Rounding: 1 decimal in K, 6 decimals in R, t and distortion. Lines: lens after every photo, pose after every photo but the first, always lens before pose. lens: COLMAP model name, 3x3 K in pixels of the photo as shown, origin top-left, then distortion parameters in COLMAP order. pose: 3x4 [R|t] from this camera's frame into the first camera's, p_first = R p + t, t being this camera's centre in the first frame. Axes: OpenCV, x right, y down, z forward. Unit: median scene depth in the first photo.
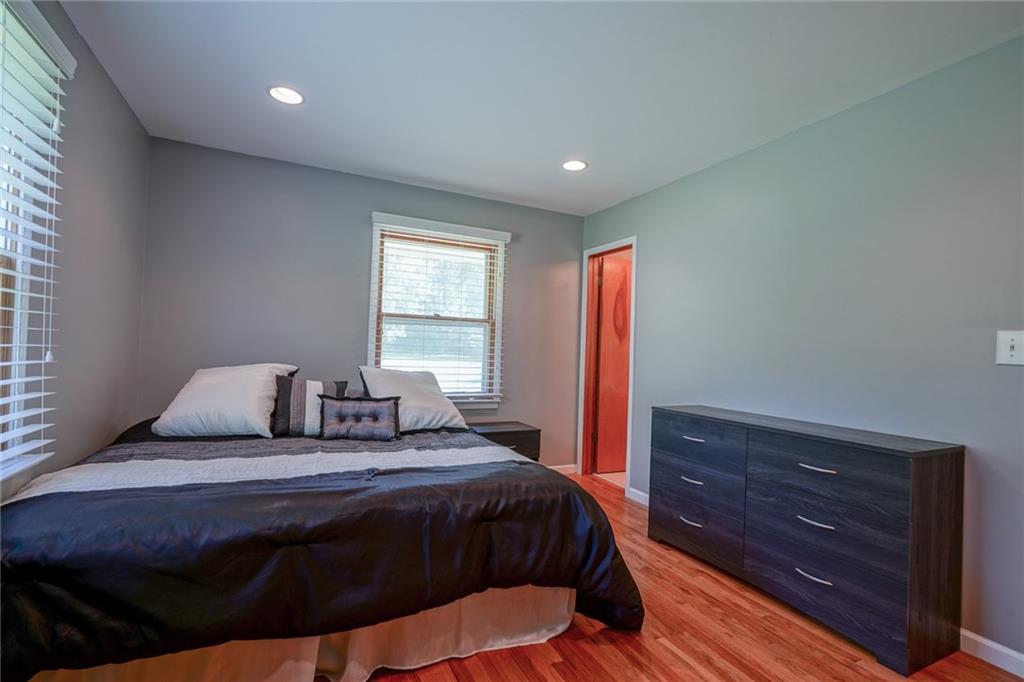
lens RADIAL K [[460.5, 0, 507.6], [0, 460.5, 350.6], [0, 0, 1]] dist [-0.010202, 0.003354]
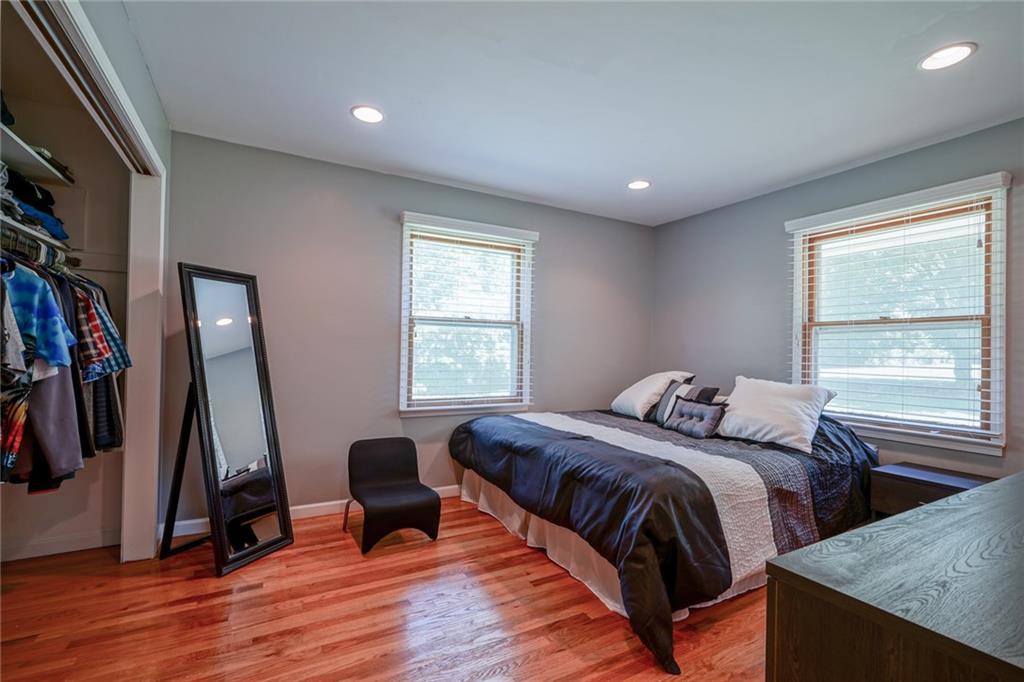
lens RADIAL K [[460.5, 0, 508.9], [0, 460.5, 337.2], [0, 0, 1]] dist [-0.010202, 0.003354]
pose [[0.062333, -0.057663, -0.996388, 0.770471], [-0.014480, 0.998172, -0.058672, 0.015453], [0.997950, 0.018085, 0.061384, 0.412716]]
